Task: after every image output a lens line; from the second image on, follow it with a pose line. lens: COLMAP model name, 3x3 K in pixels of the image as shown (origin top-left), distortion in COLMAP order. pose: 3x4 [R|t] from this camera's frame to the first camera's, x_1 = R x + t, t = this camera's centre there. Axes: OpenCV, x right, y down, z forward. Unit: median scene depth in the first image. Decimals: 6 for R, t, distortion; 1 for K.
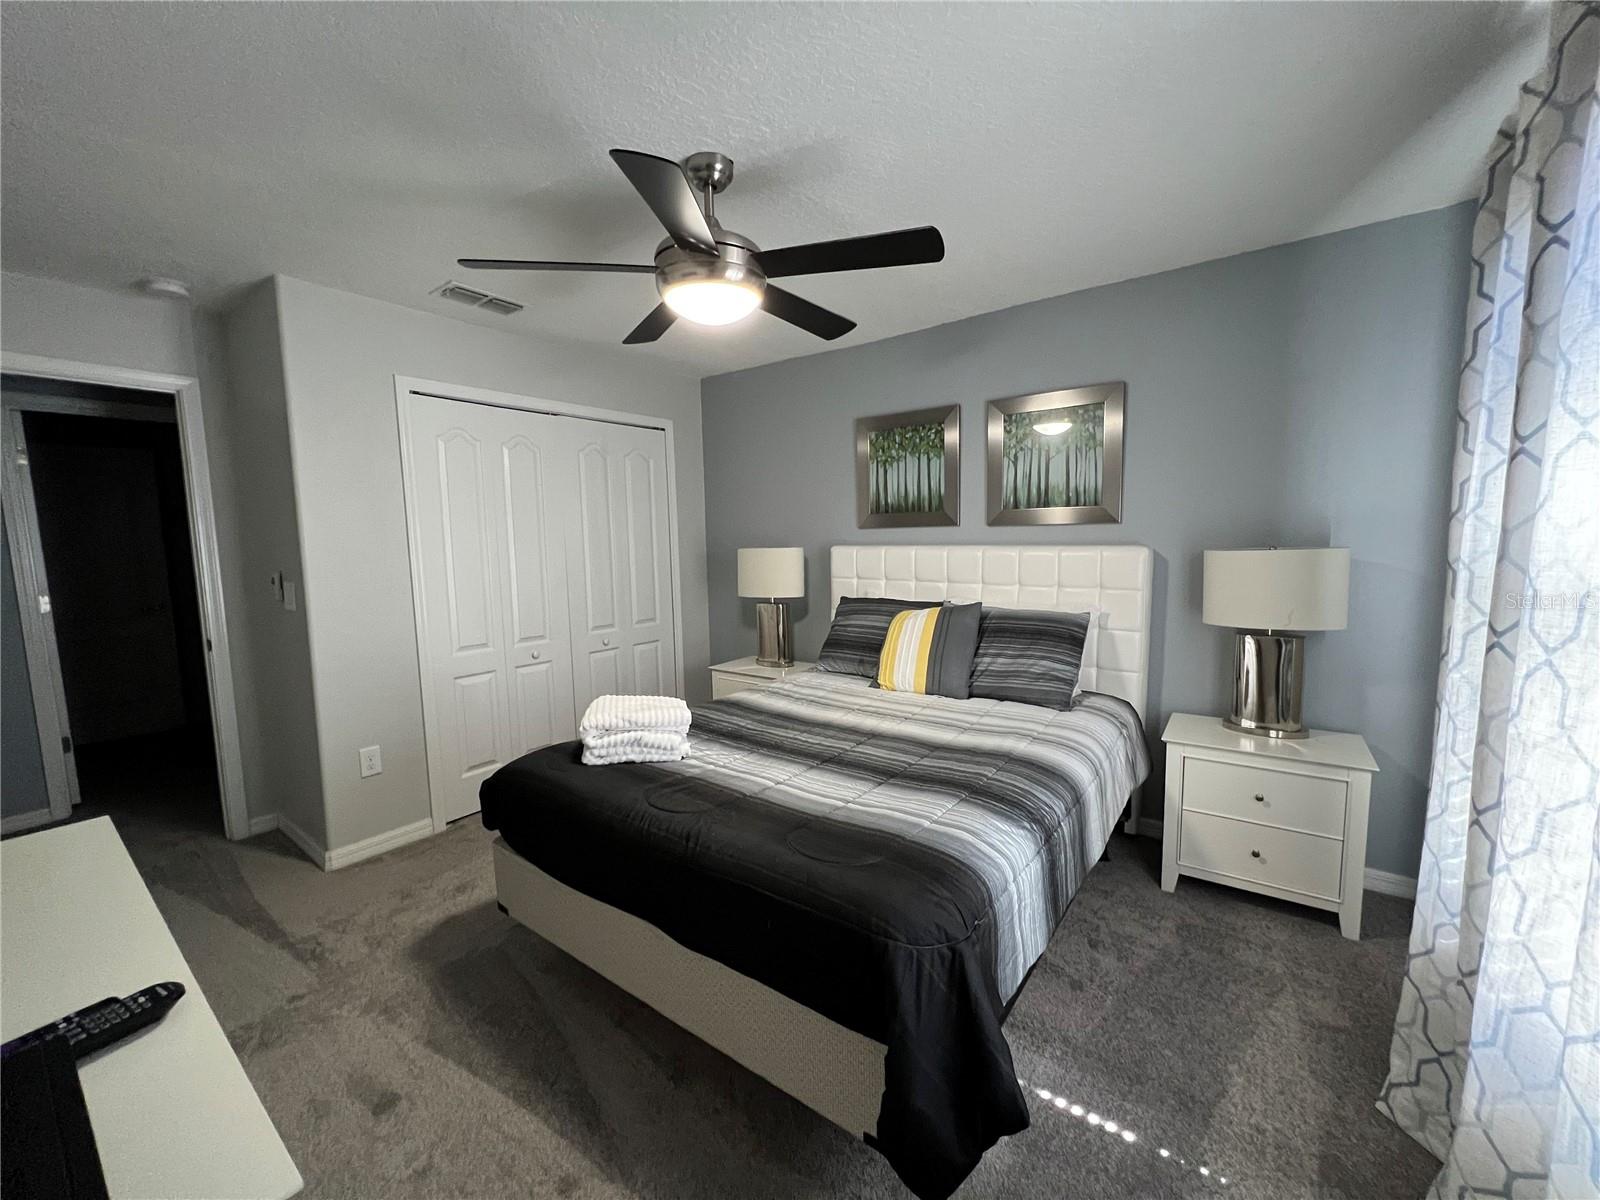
lens RADIAL K [[634.5, 0, 800.0], [0, 634.5, 600.0], [0, 0, 1]] dist [-0.038869, 0.000001]
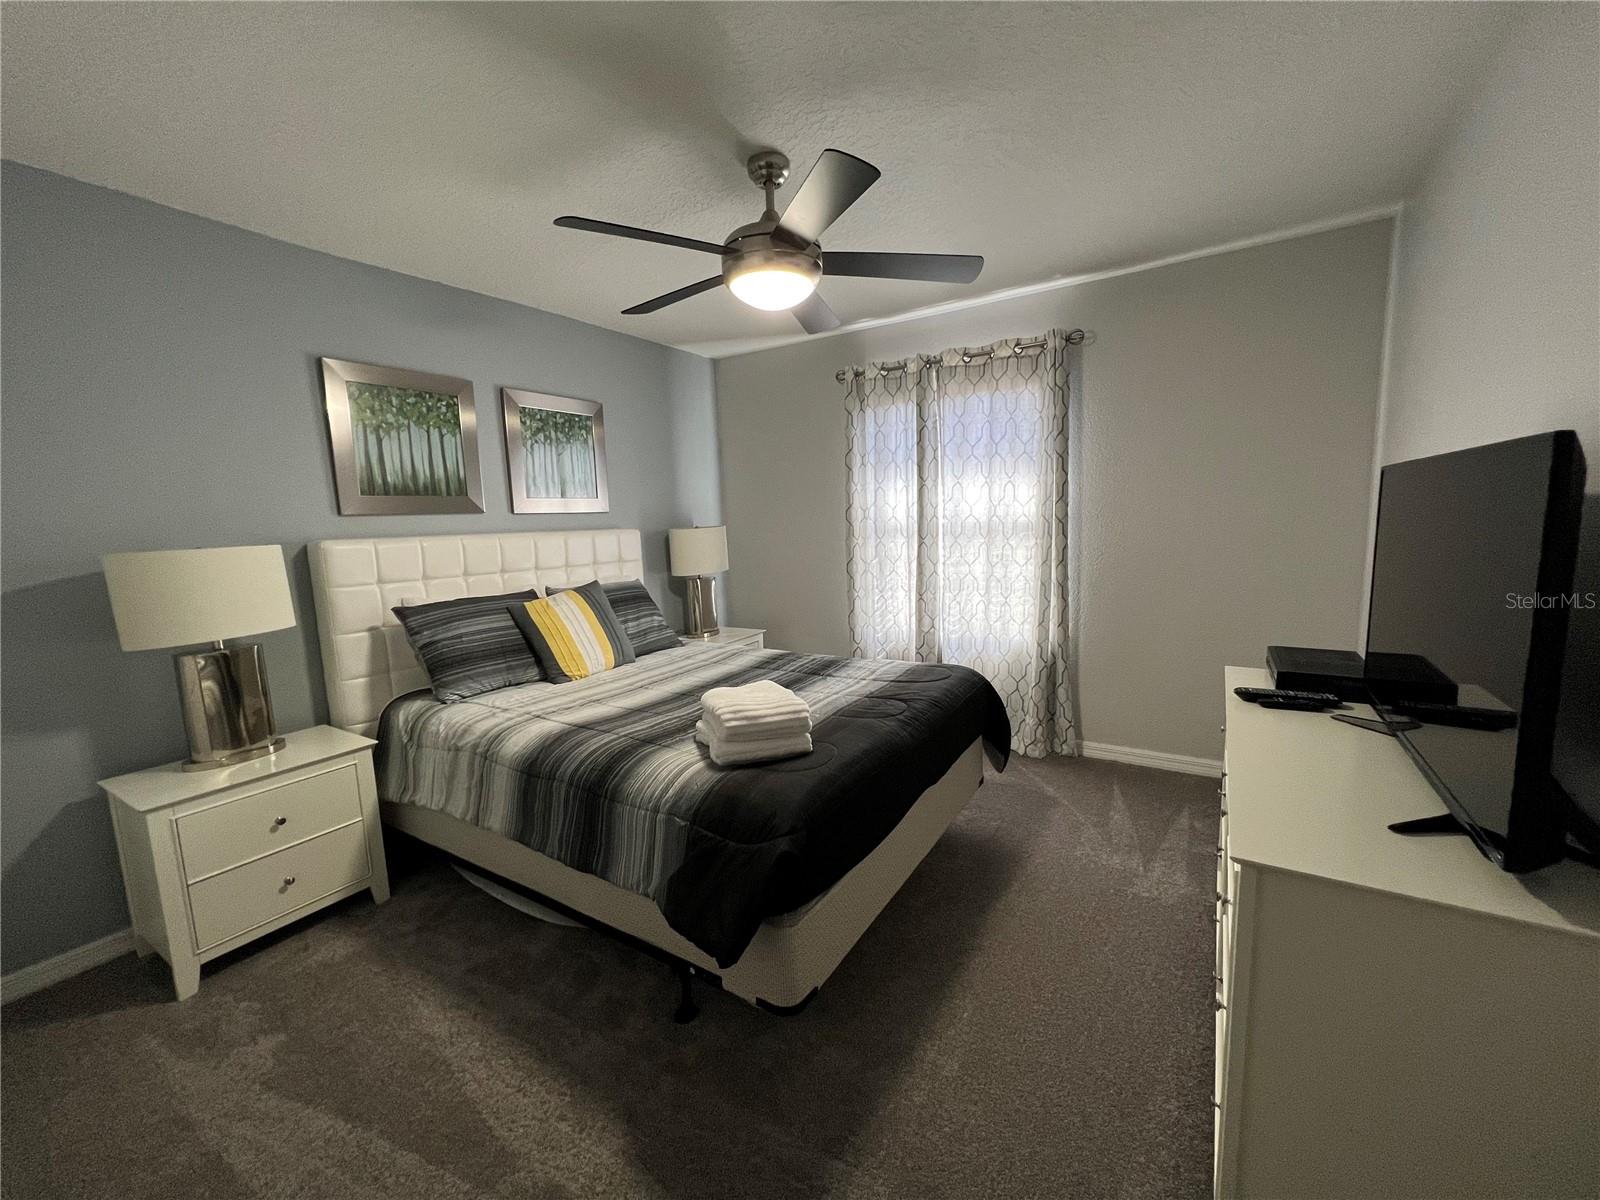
lens RADIAL K [[642.9, 0, 800.0], [0, 642.9, 600.0], [0, 0, 1]] dist [-0.000093, 0.000004]
pose [[-0.077848, -0.104164, 0.991509, -0.722061], [0.138513, 0.983751, 0.114225, -0.035363], [-0.987296, 0.146229, -0.062155, 0.609857]]
